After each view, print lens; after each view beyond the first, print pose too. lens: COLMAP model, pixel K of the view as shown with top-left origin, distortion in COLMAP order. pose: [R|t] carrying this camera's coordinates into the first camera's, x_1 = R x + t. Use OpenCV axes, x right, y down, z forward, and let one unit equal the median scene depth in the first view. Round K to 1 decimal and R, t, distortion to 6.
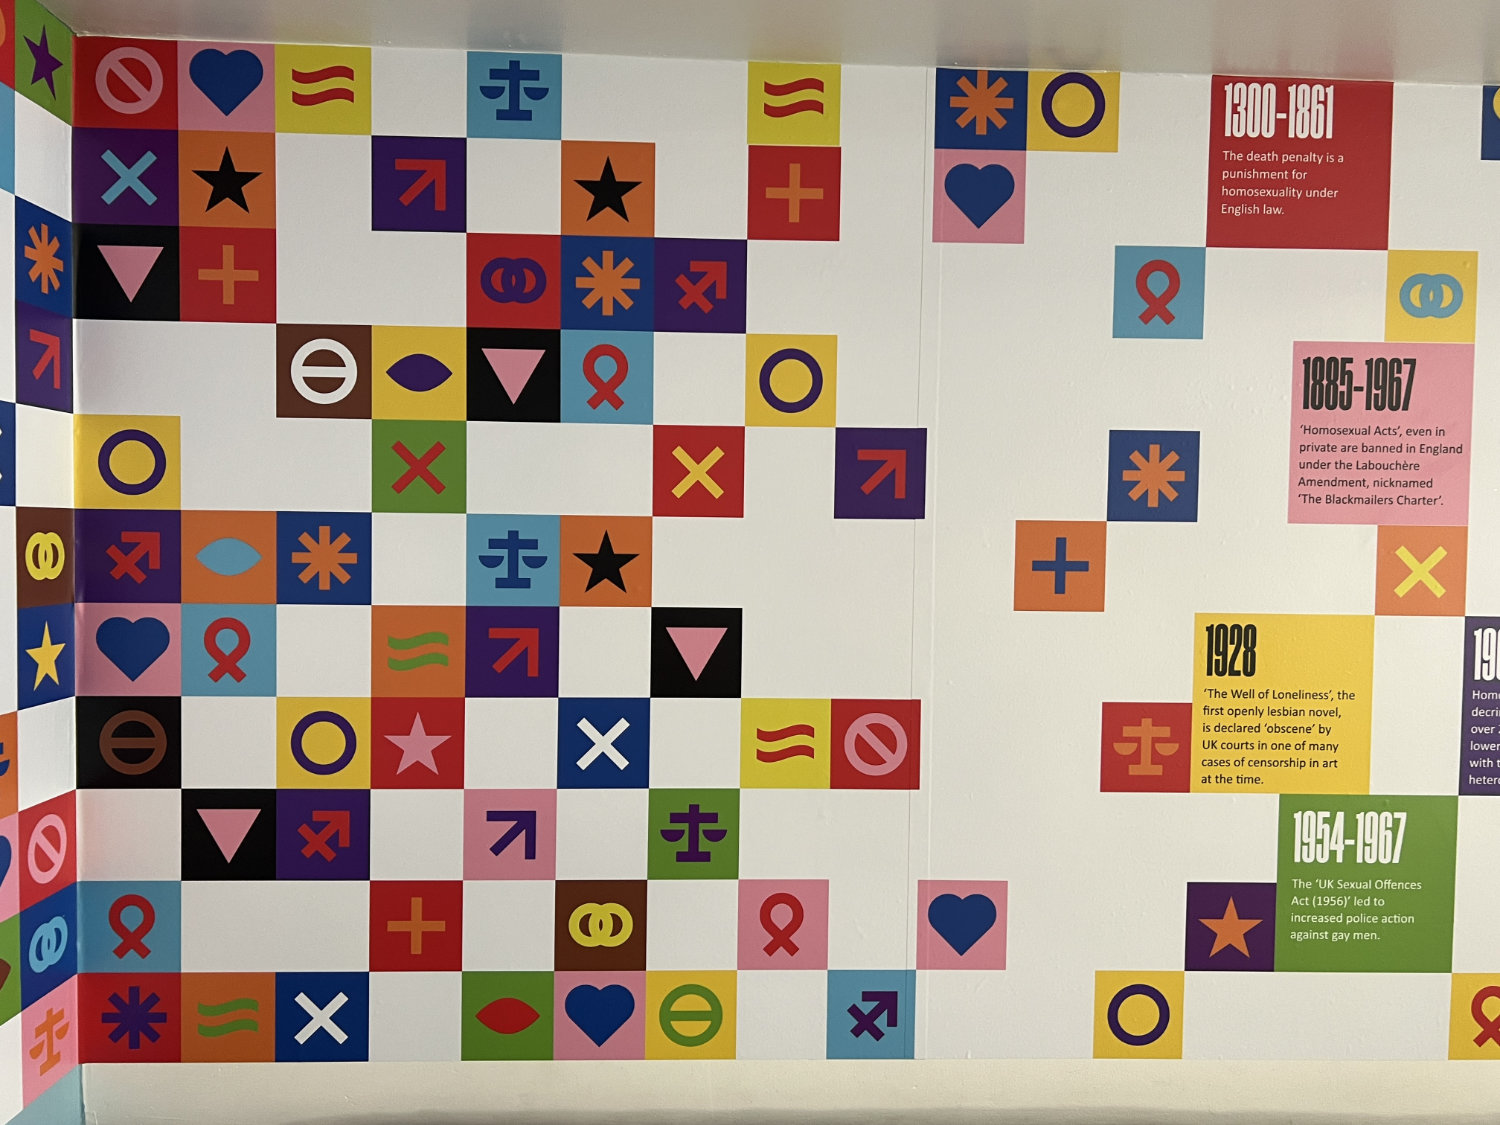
lens RADIAL K [[1169.0, 0, 766.0], [0, 1169.0, 577.1], [0, 0, 1]] dist [0.052787, -0.068492]
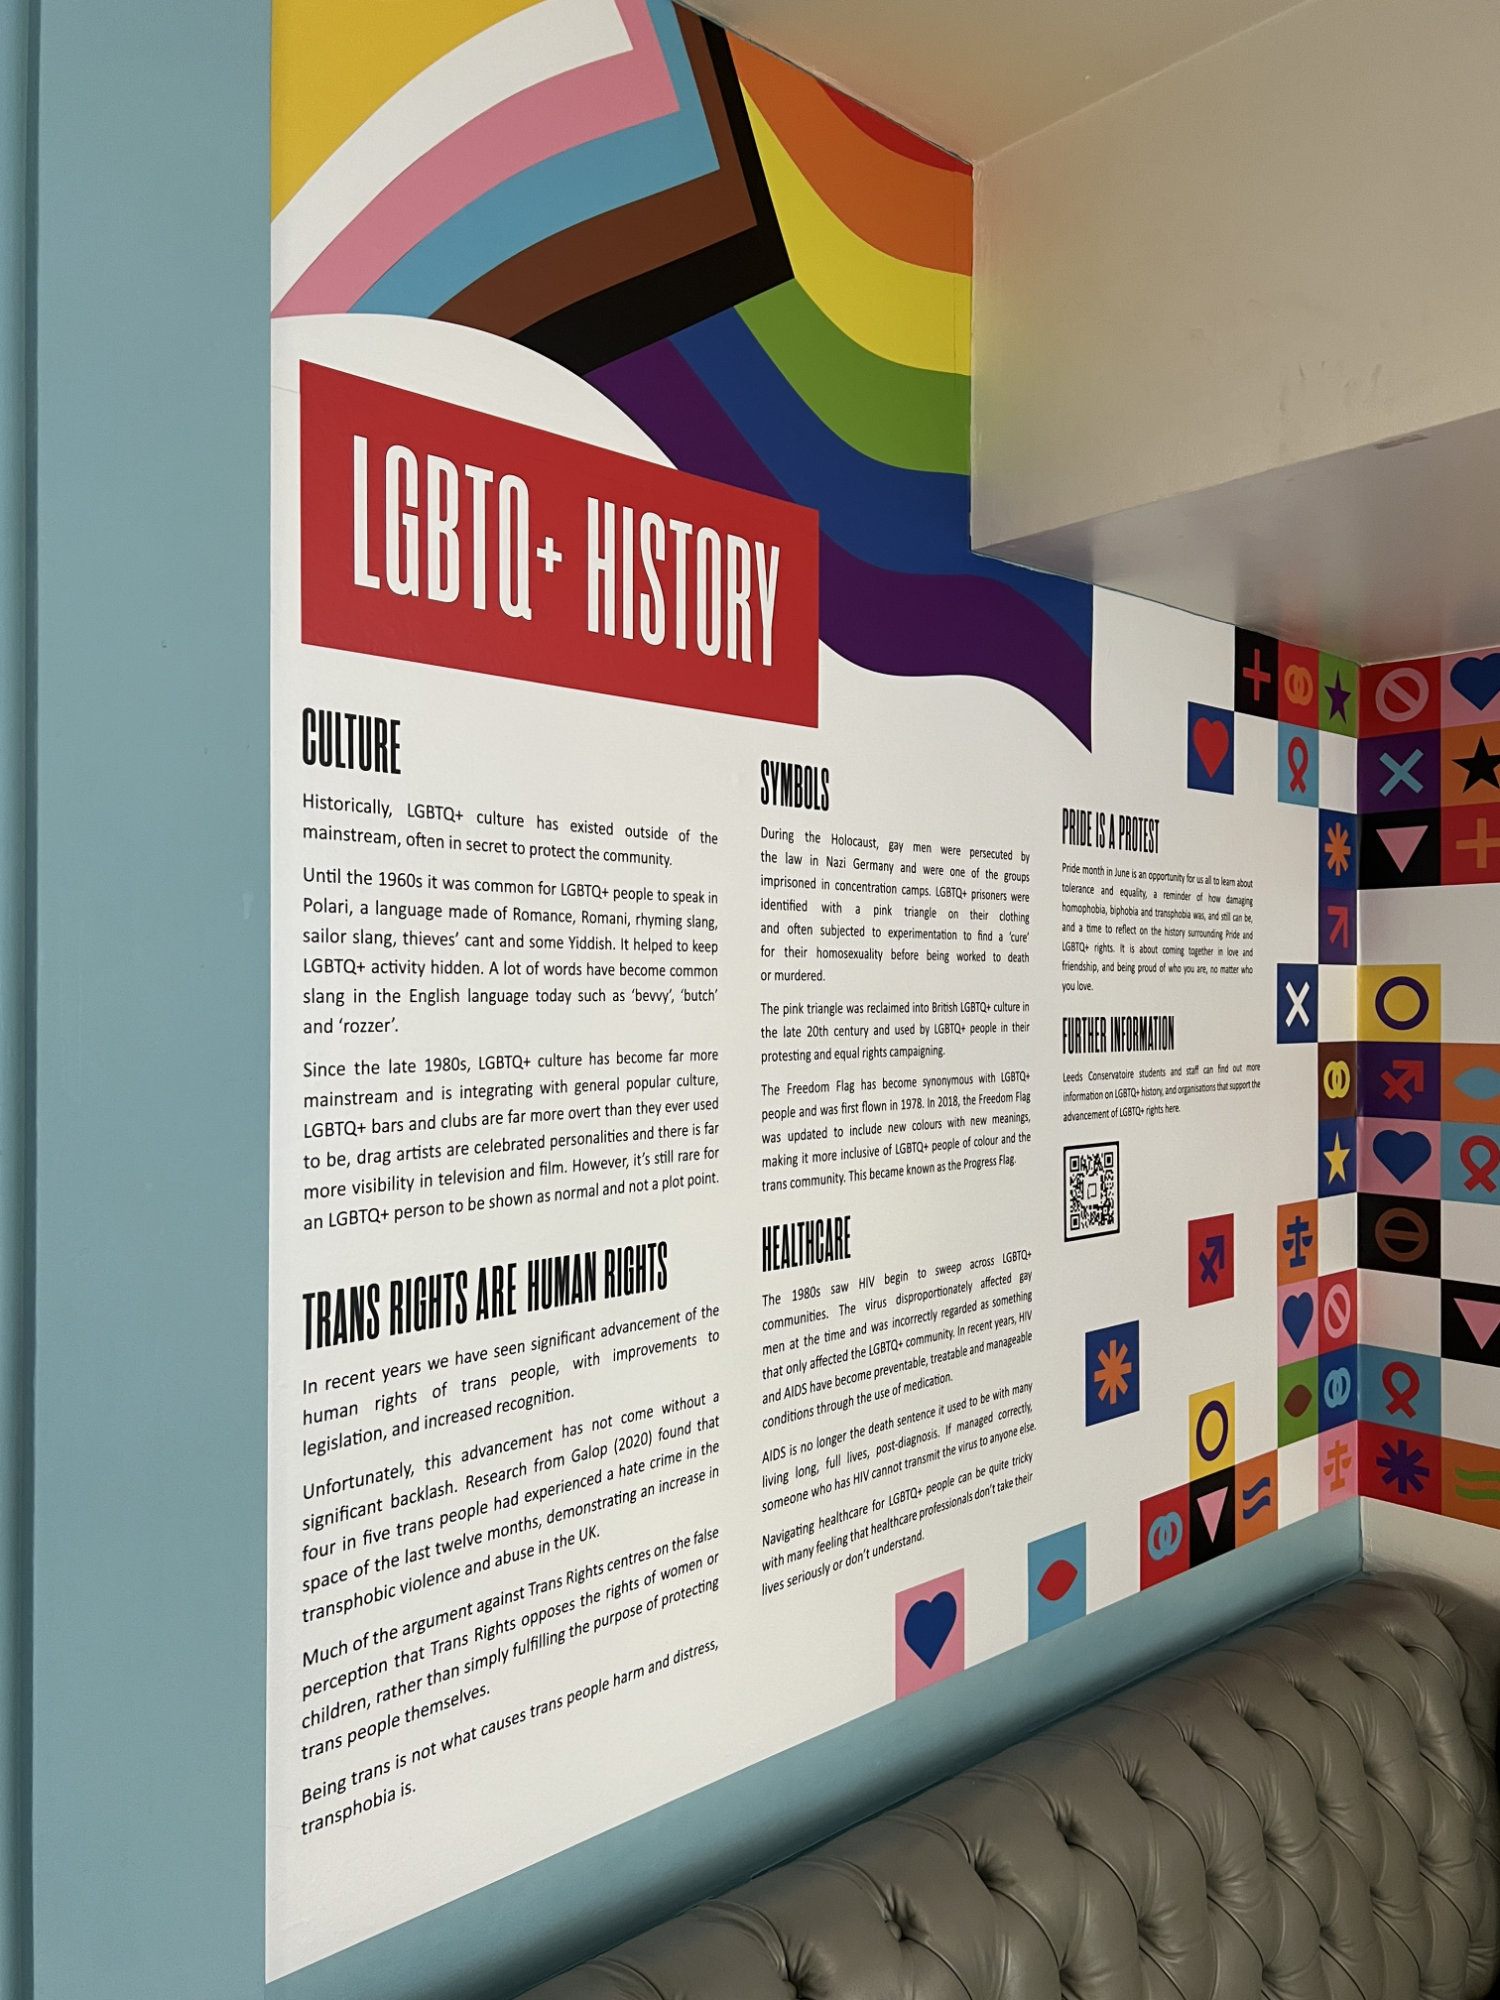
lens RADIAL K [[1558.7, 0, 756.0], [0, 1558.7, 984.8], [0, 0, 1]] dist [0.052787, -0.068492]
pose [[0.642261, -0.016010, -0.766319, 0.274481], [-0.020537, 0.999063, -0.038085, -0.040515], [0.766211, 0.040198, 0.641330, -0.545933]]
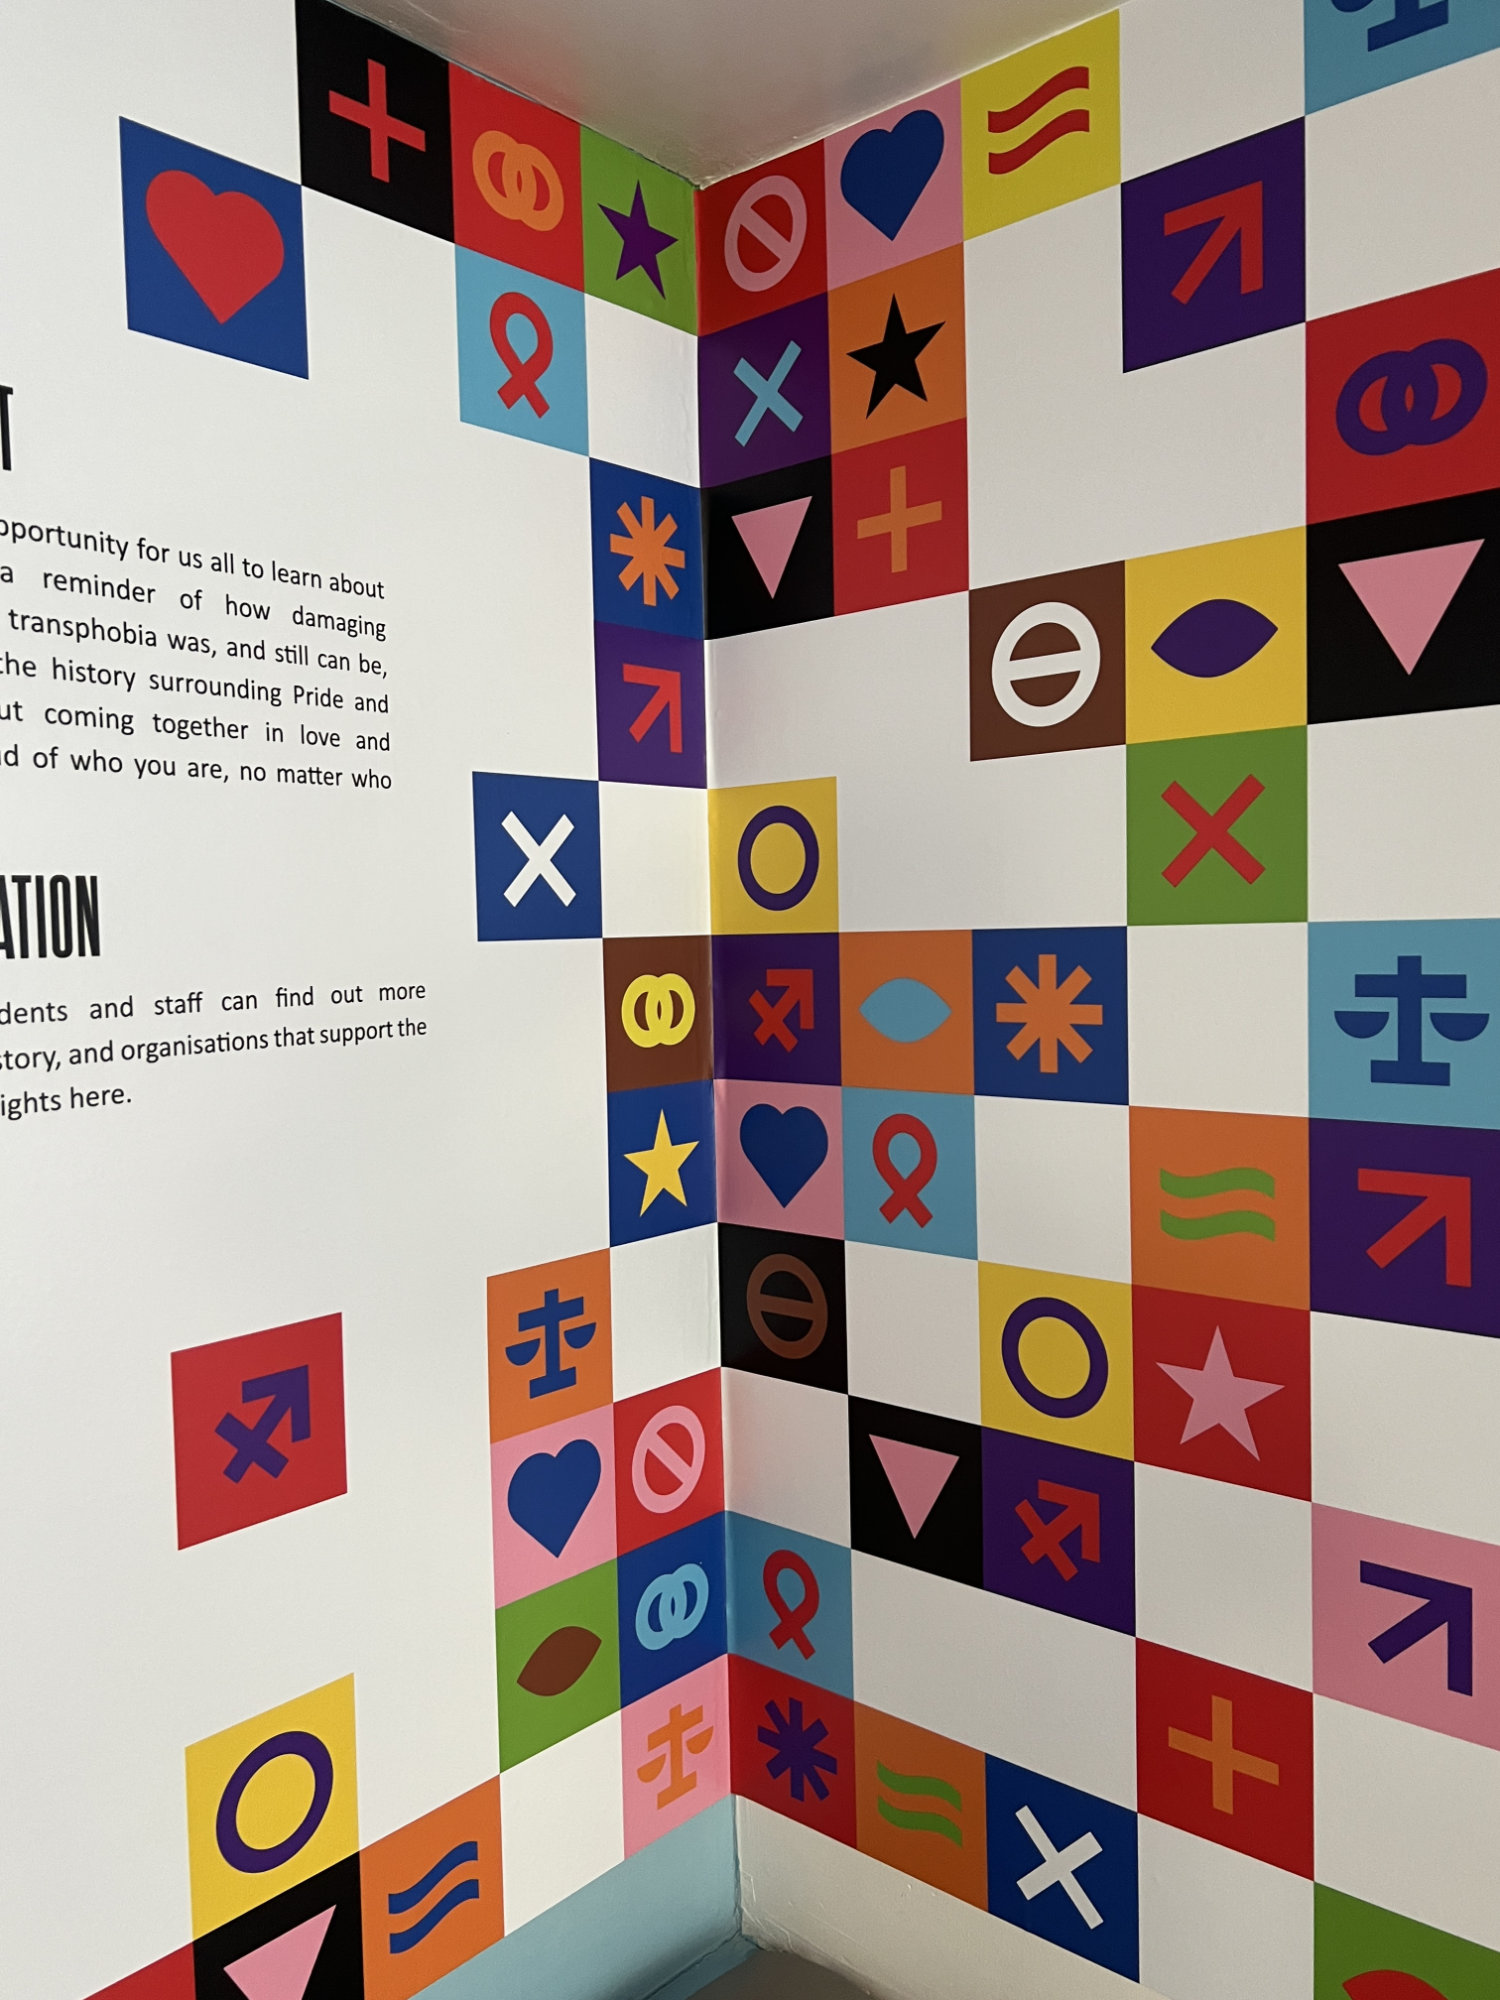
lens RADIAL K [[1558.7, 0, 737.8], [0, 1558.7, 989.3], [0, 0, 1]] dist [0.052787, -0.068492]
pose [[0.714072, 0.000543, -0.700072, 0.022307], [0.007288, 0.999940, 0.008210, -0.034270], [0.700034, -0.010965, 0.714025, 0.394130]]
